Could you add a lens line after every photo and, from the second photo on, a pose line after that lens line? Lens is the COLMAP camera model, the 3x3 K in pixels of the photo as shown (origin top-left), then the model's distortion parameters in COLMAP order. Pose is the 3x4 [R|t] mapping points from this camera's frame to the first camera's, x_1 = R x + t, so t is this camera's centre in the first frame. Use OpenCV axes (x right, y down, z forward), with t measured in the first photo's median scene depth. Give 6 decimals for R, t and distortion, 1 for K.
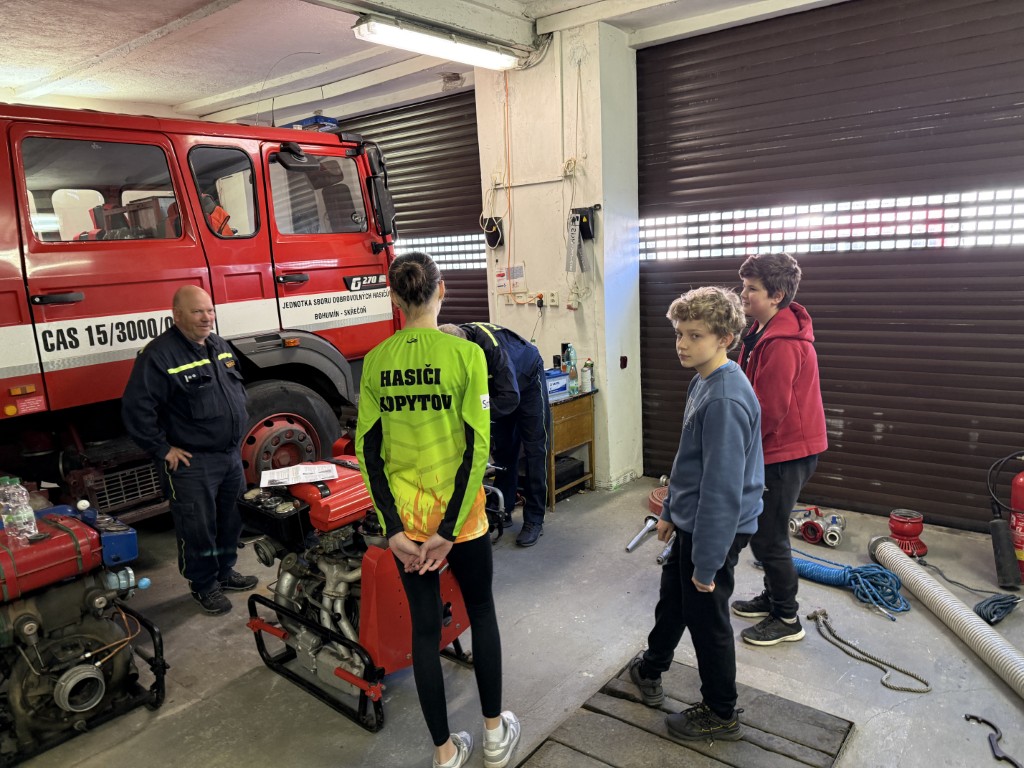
lens RADIAL K [[727.4, 0, 518.5], [0, 727.4, 394.7], [0, 0, 1]] dist [0.062932, -0.066360]
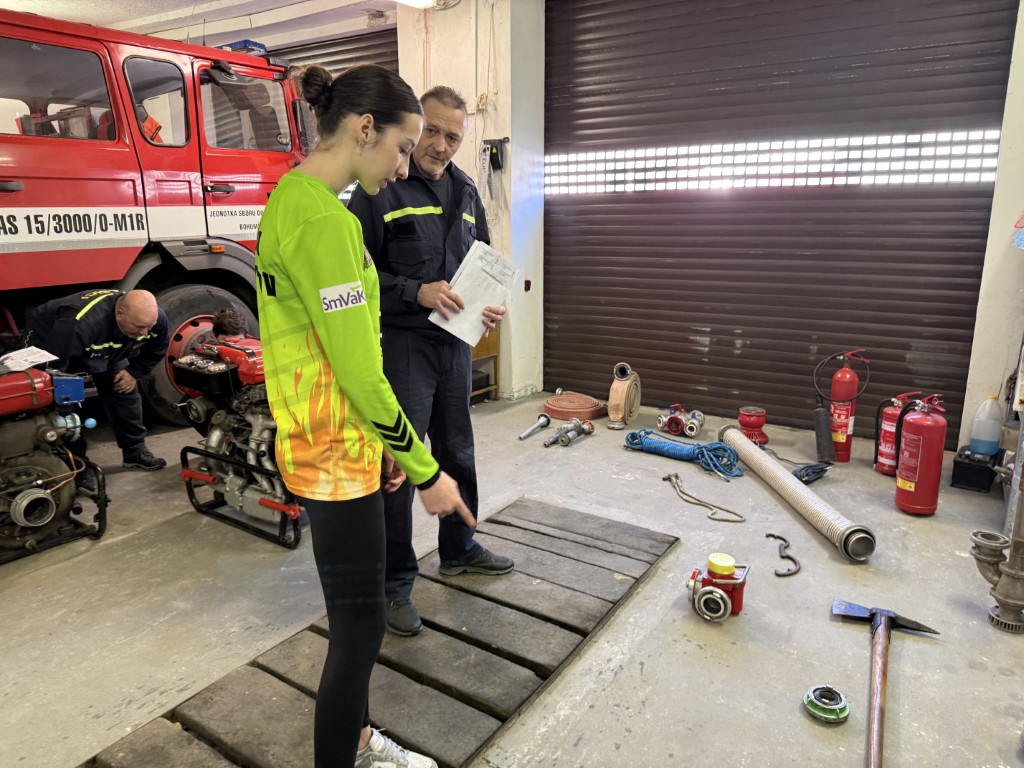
lens RADIAL K [[739.9, 0, 512.0], [0, 739.9, 384.0], [0, 0, 1]] dist [0.032890, -0.022705]
pose [[0.995363, 0.025998, 0.092608, 0.026460], [-0.028368, 0.999301, 0.024364, 0.098761], [-0.091909, -0.026878, 0.995405, -0.149221]]
